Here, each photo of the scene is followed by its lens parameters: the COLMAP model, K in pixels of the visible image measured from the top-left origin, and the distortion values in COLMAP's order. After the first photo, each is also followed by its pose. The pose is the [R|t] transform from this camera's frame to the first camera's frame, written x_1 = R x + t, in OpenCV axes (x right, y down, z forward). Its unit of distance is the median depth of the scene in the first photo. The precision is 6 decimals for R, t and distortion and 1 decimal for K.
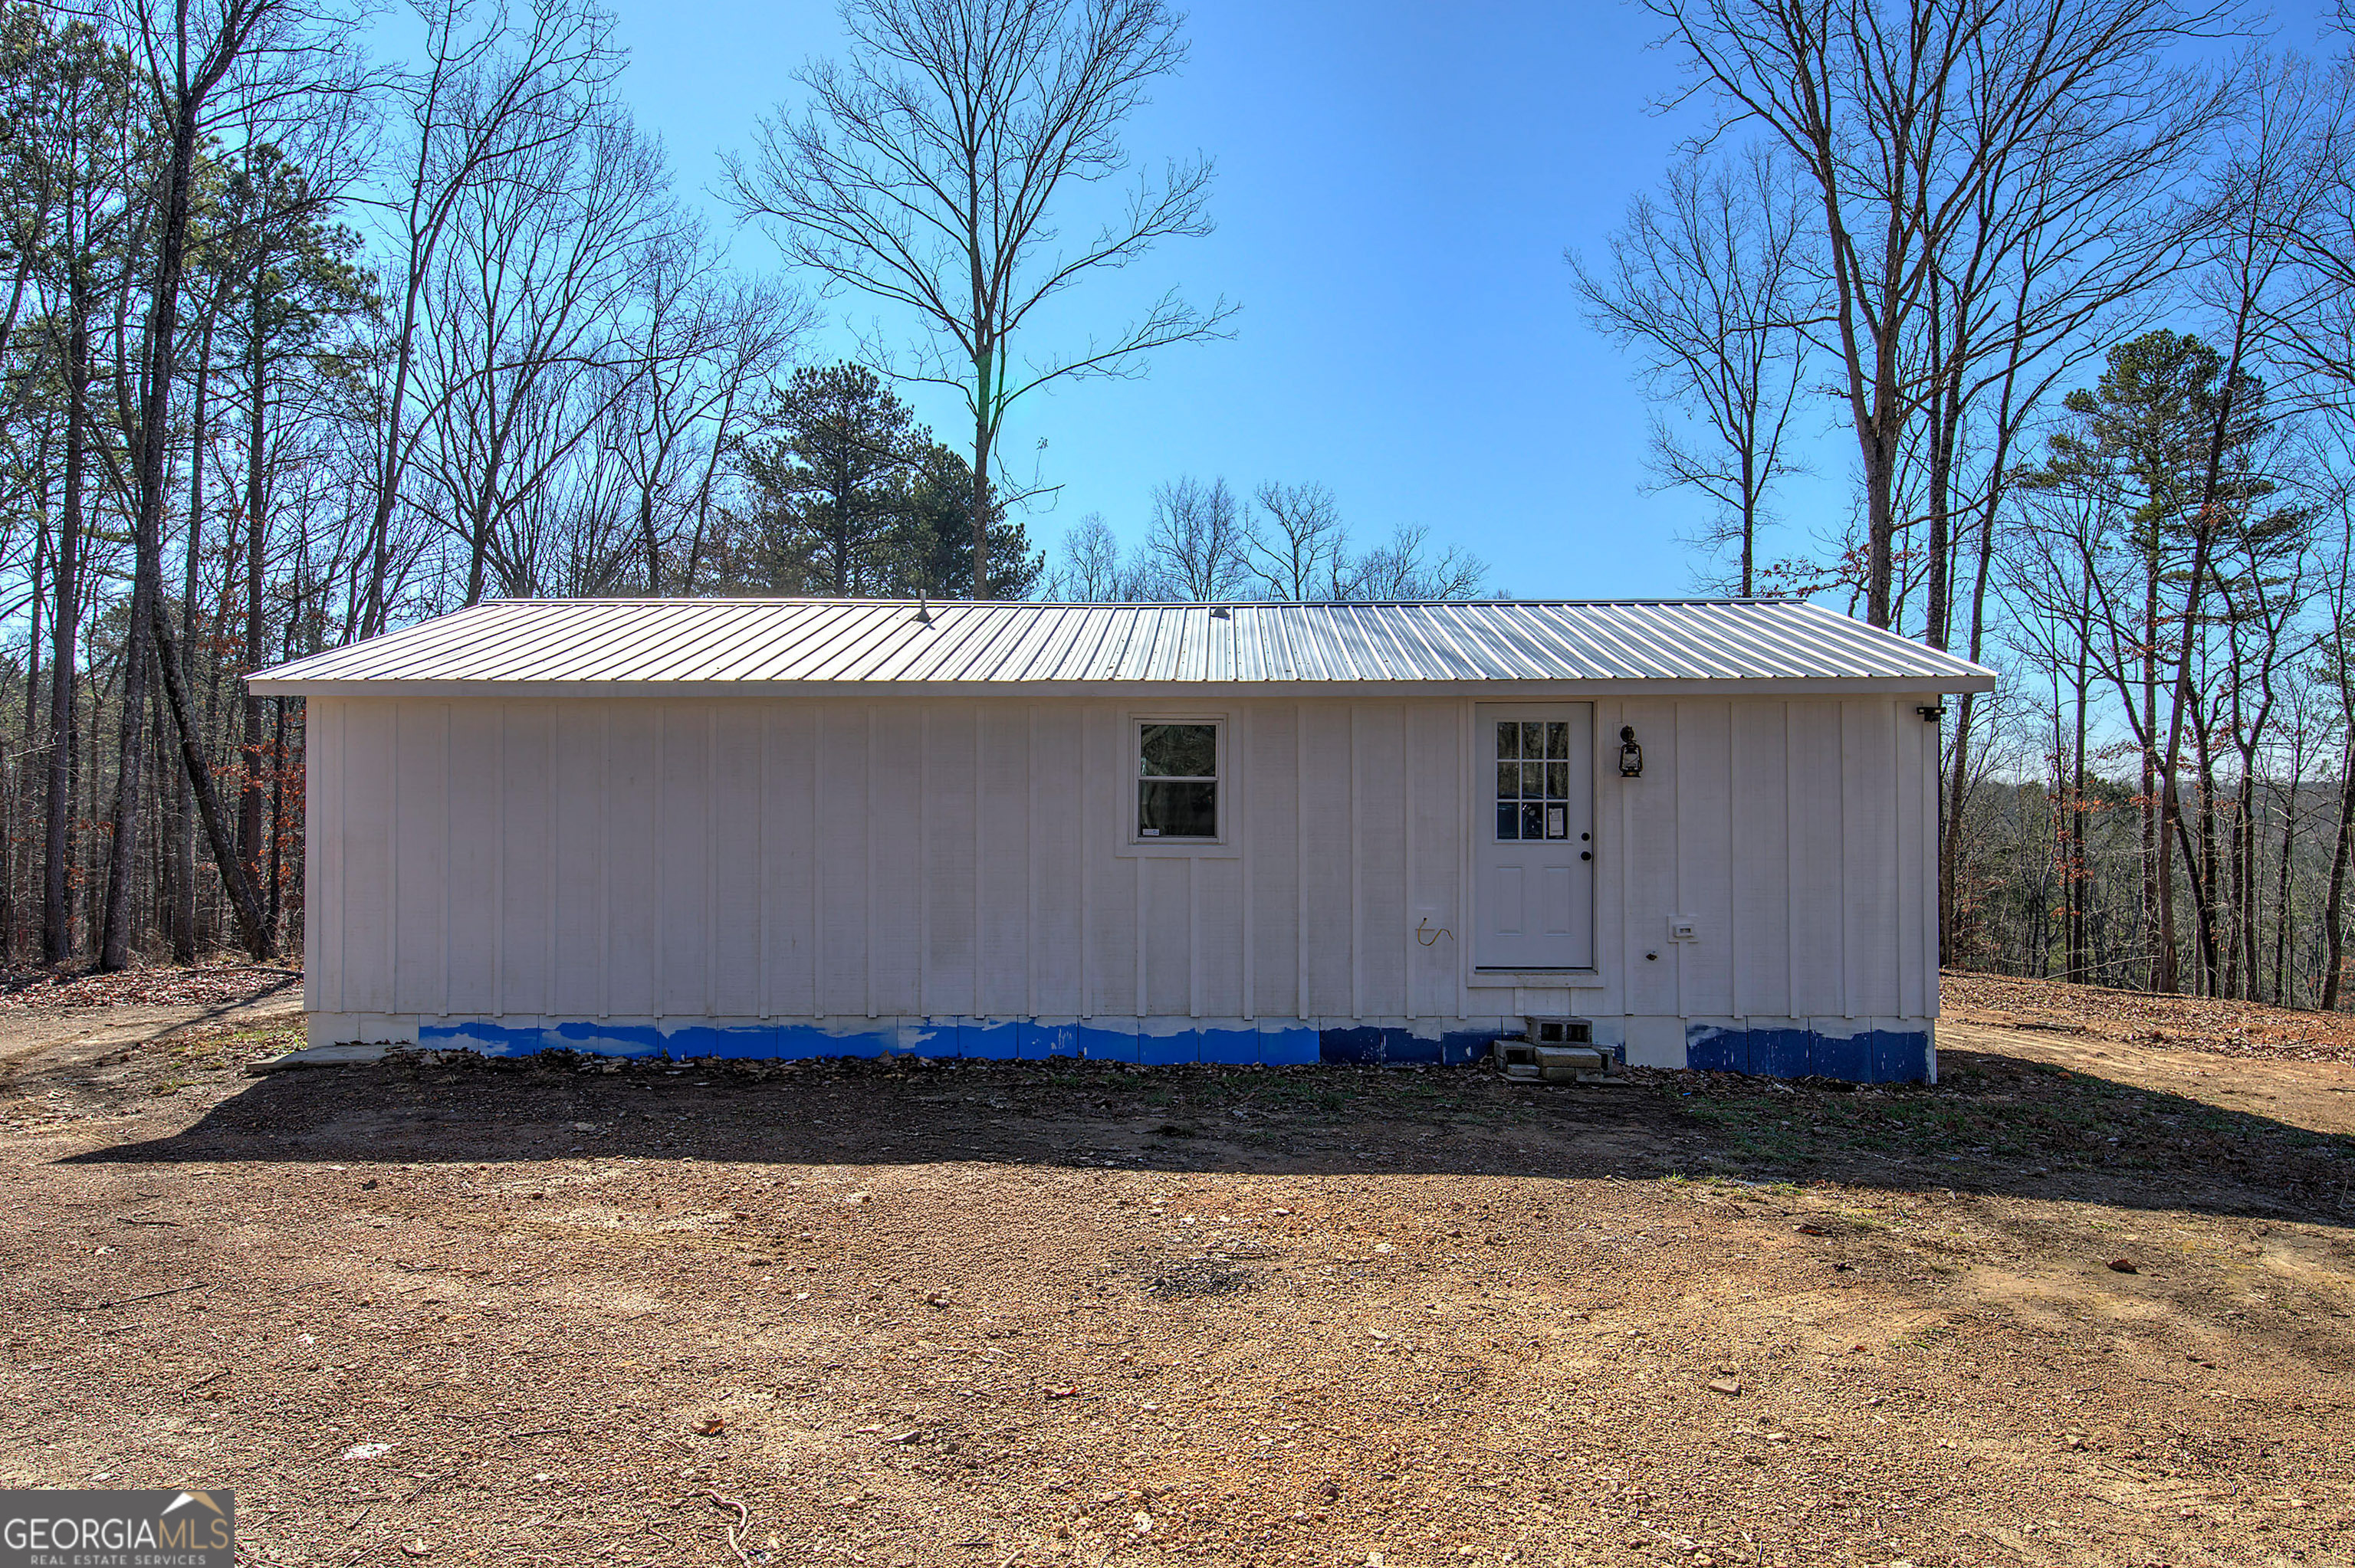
lens RADIAL K [[1463.8, 0, 1178.0], [0, 1463.8, 782.2], [0, 0, 1]] dist [-0.002375, -0.000035]
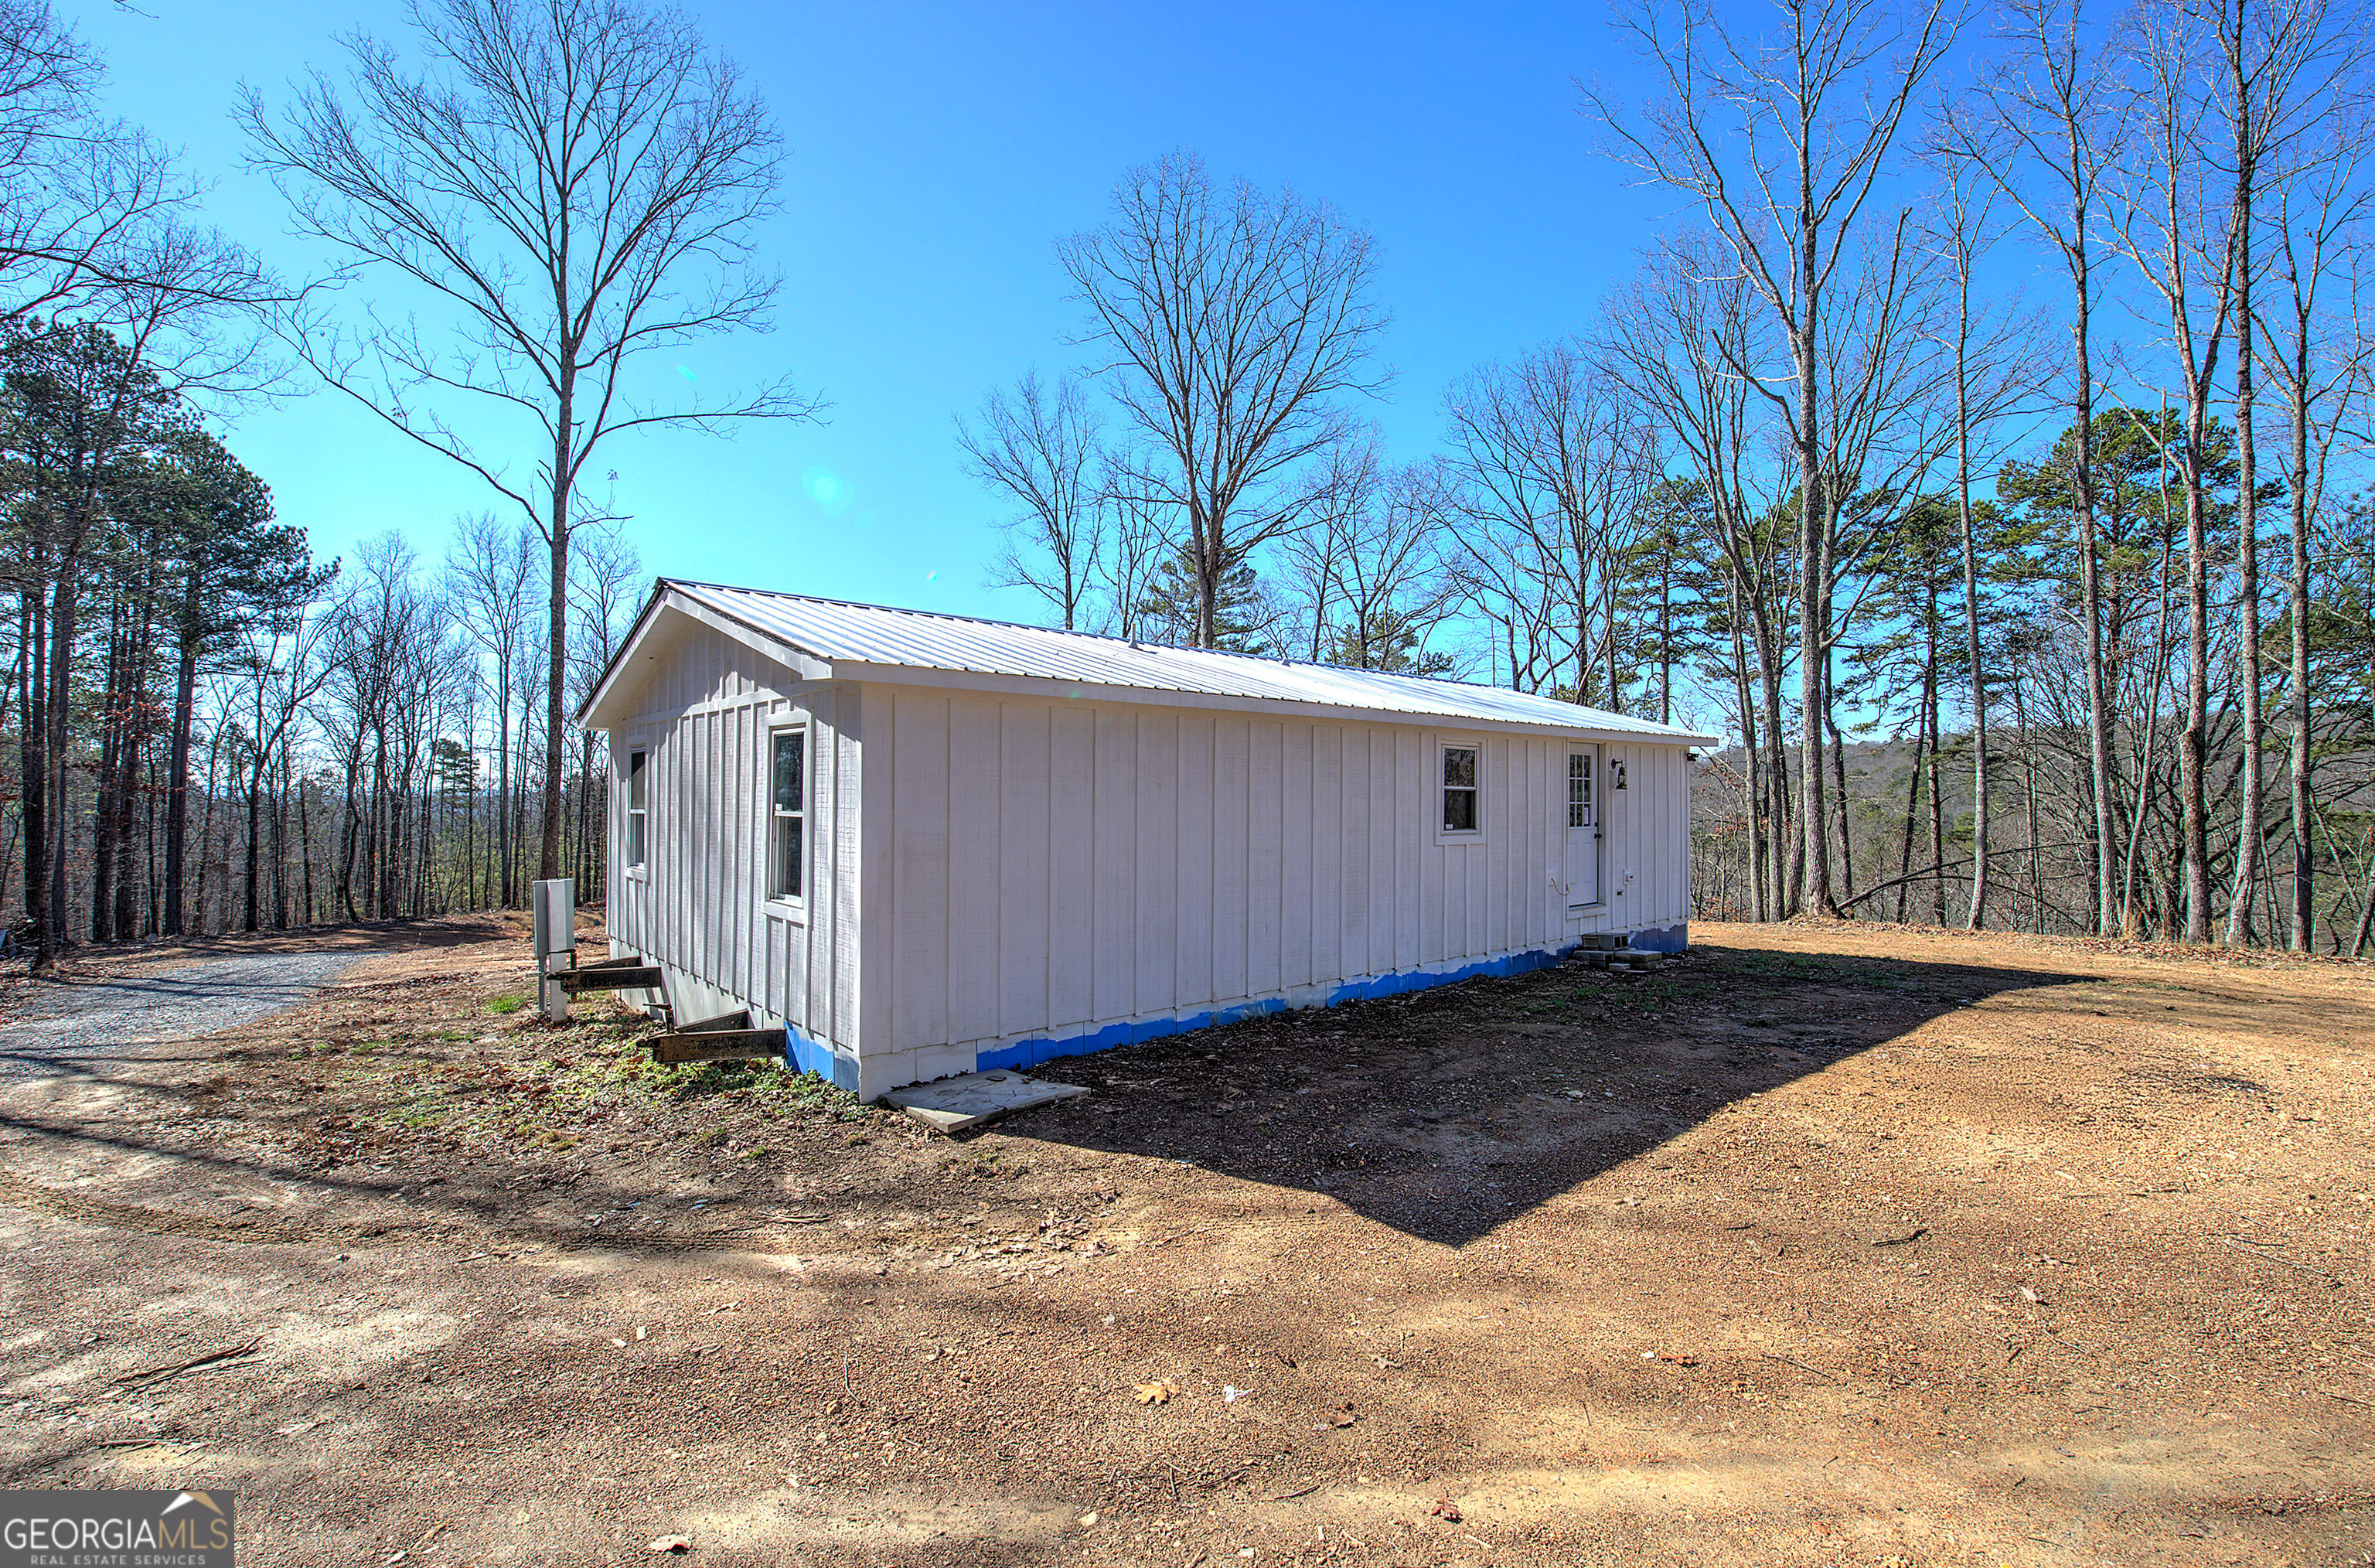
lens RADIAL K [[996.9, 0, 1188.8], [0, 996.9, 789.5], [0, 0, 1]] dist [-0.007054, 0.002305]
pose [[0.755045, 0.007162, 0.655634, -0.273077], [-0.012635, 0.999914, 0.003628, -0.000399], [-0.655552, -0.011024, 0.755070, 0.147255]]
